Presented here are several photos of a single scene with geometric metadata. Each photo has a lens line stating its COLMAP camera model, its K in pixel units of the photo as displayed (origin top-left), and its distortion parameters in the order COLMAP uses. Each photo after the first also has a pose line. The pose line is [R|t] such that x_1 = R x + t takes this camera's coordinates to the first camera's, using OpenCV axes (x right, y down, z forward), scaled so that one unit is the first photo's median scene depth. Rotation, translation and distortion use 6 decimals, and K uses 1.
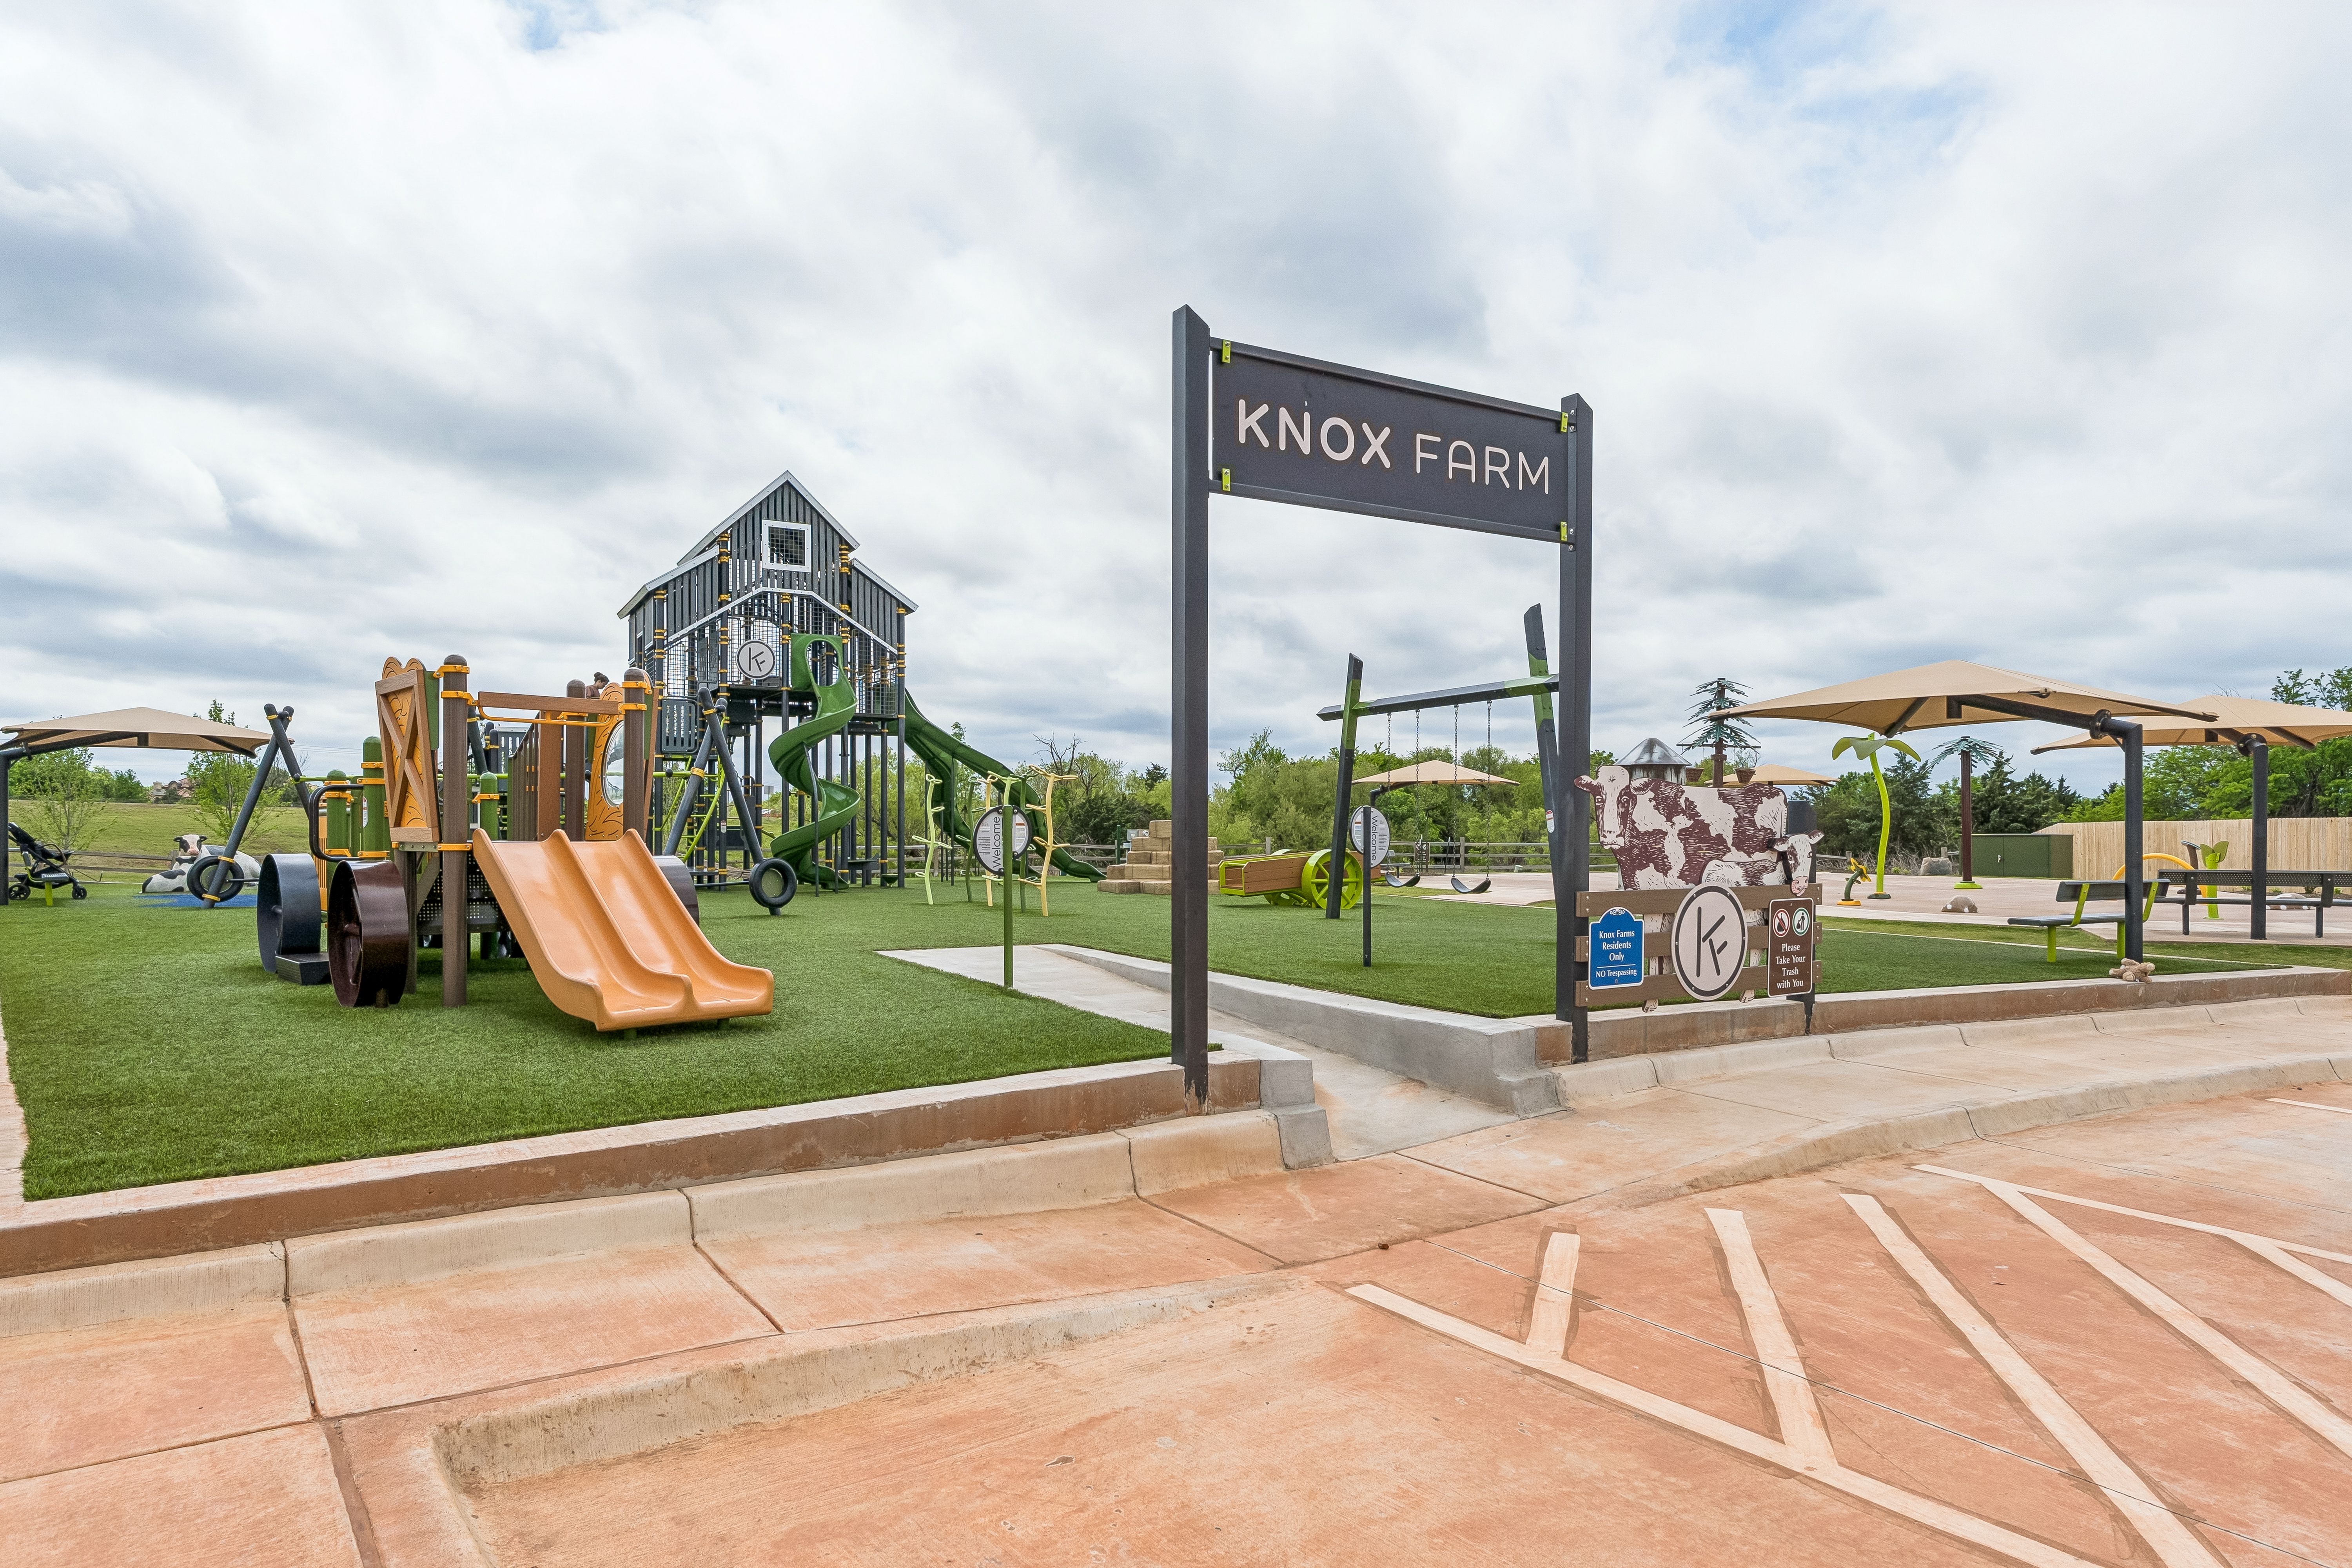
lens RADIAL K [[1336.1, 0, 1173.4], [0, 1336.1, 792.0], [0, 0, 1]] dist [-0.007104, -0.001362]
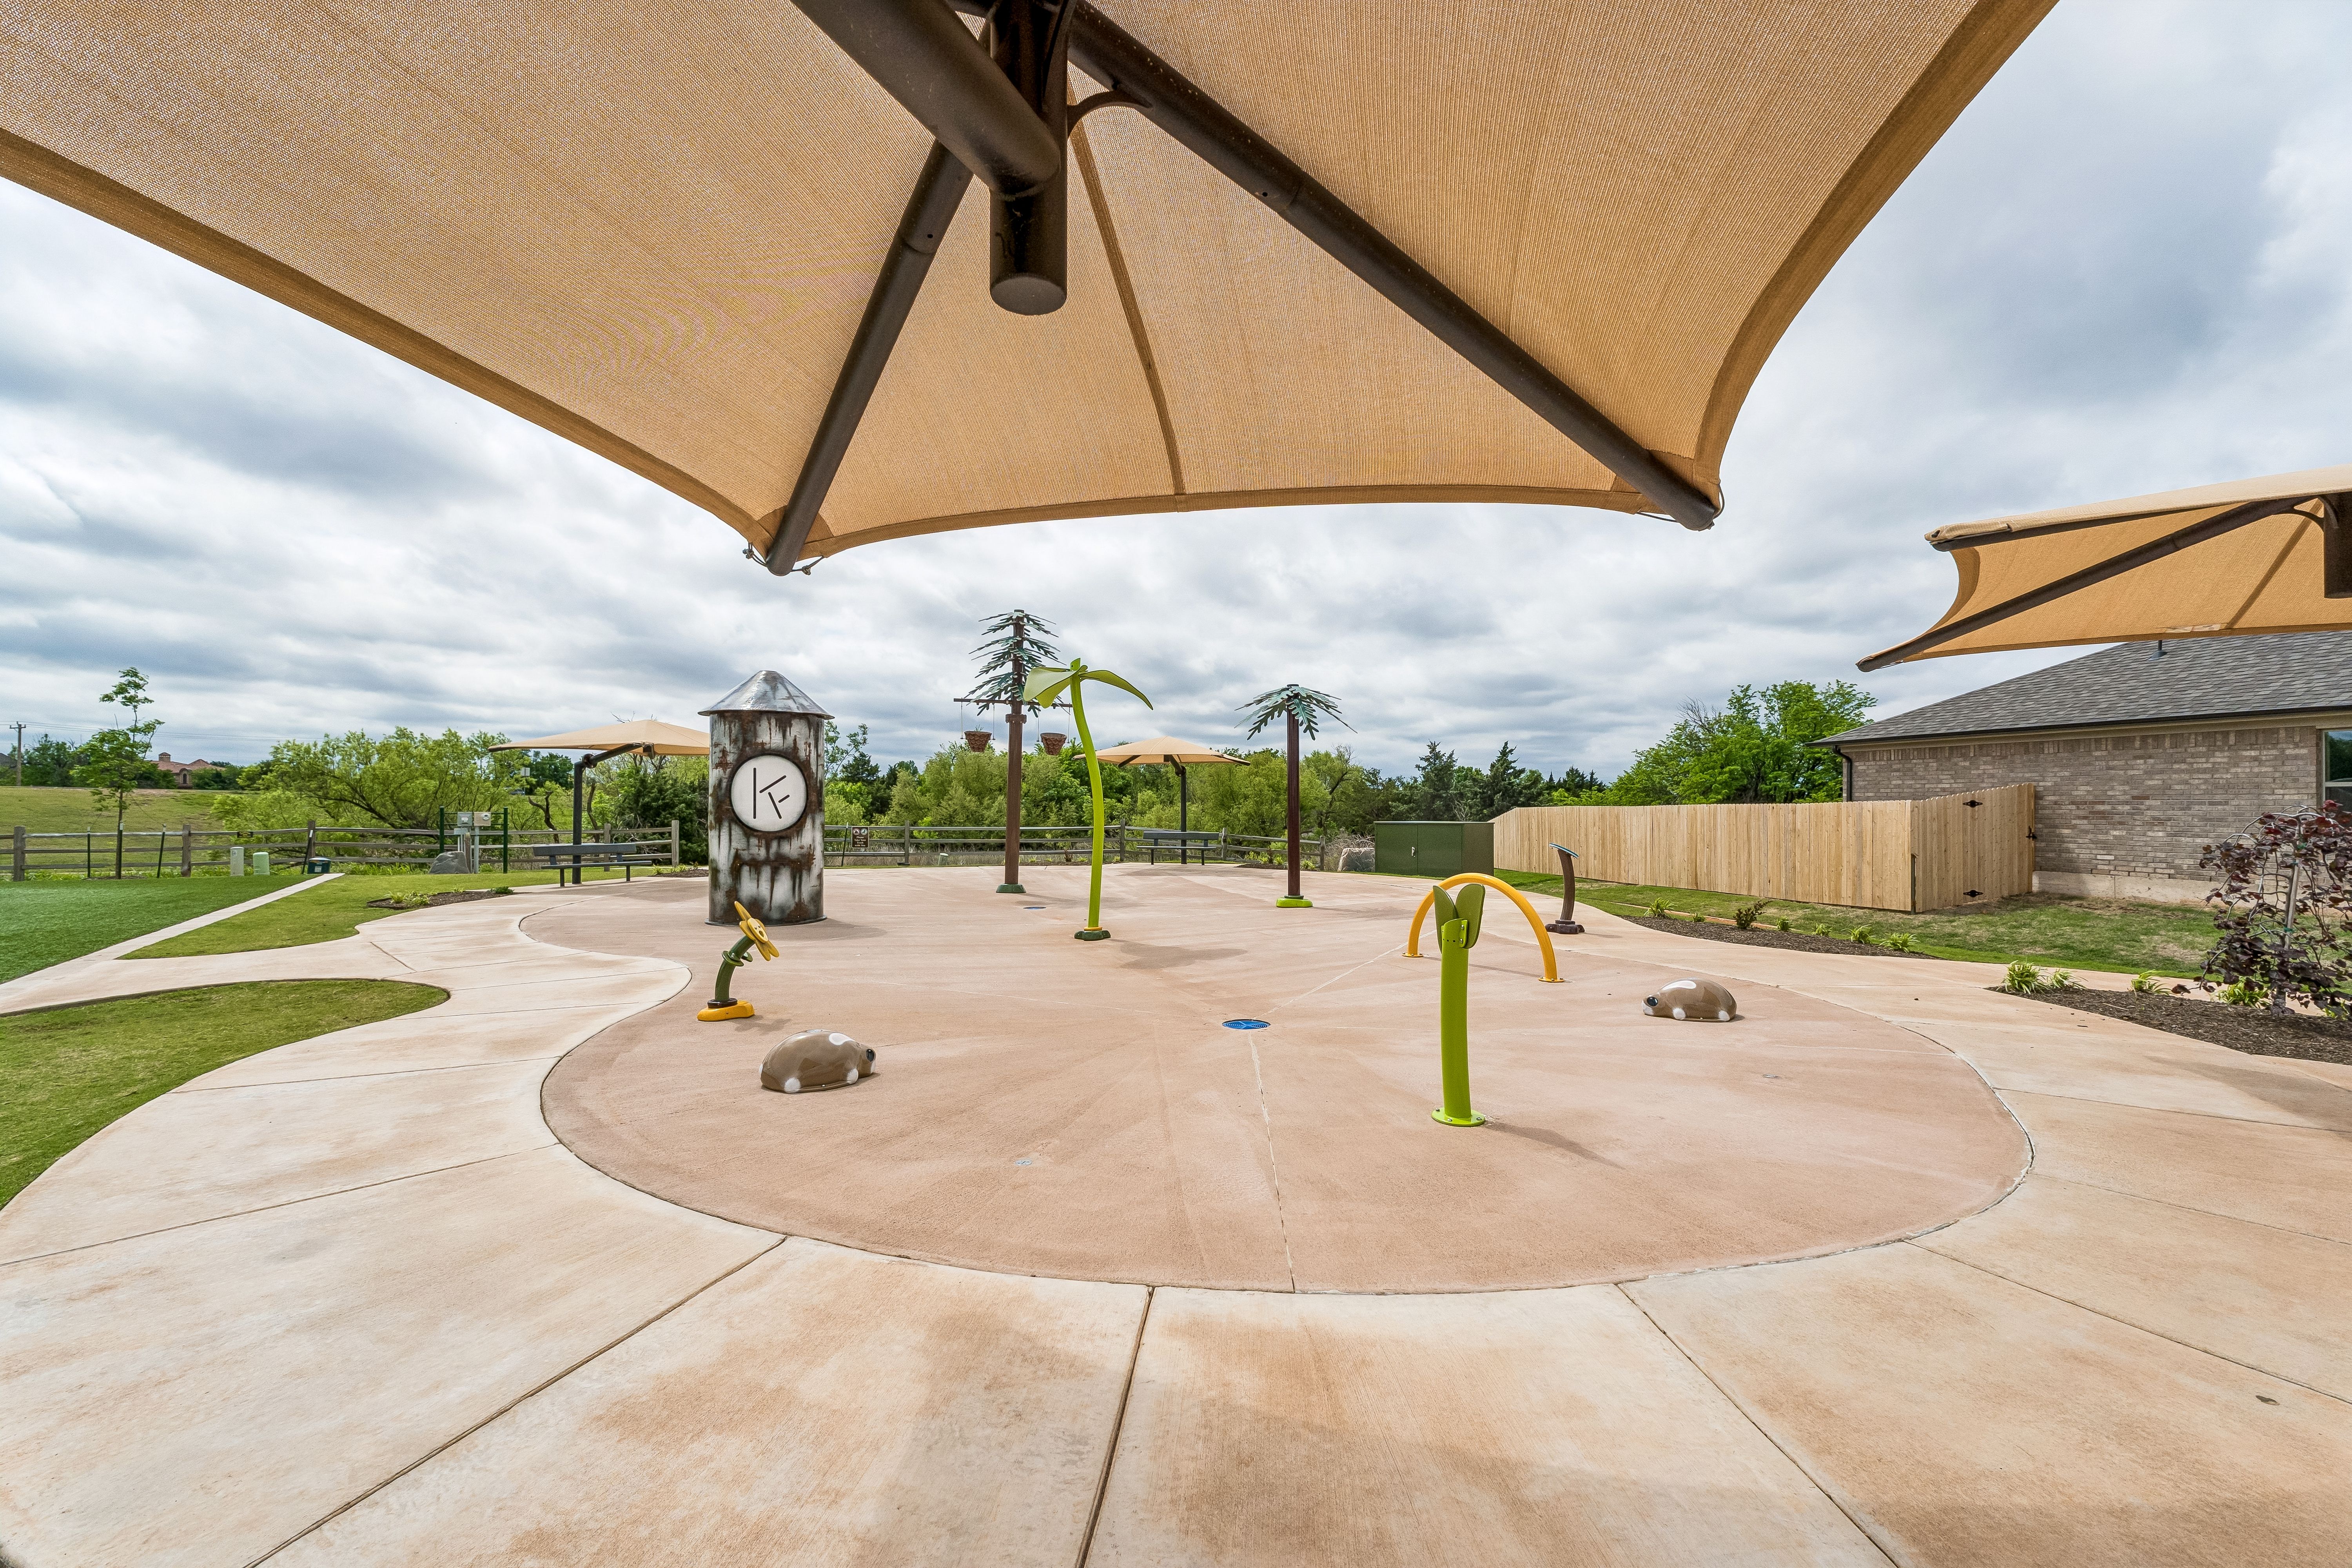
lens RADIAL K [[988.0, 0, 1183.6], [0, 988.0, 786.6], [0, 0, 1]] dist [0.004518, 0.000345]
pose [[0.983913, 0.006778, 0.178522, 0.427321], [-0.007984, 0.999950, 0.006041, 0.007666], [-0.178472, -0.007369, 0.983917, 0.481665]]
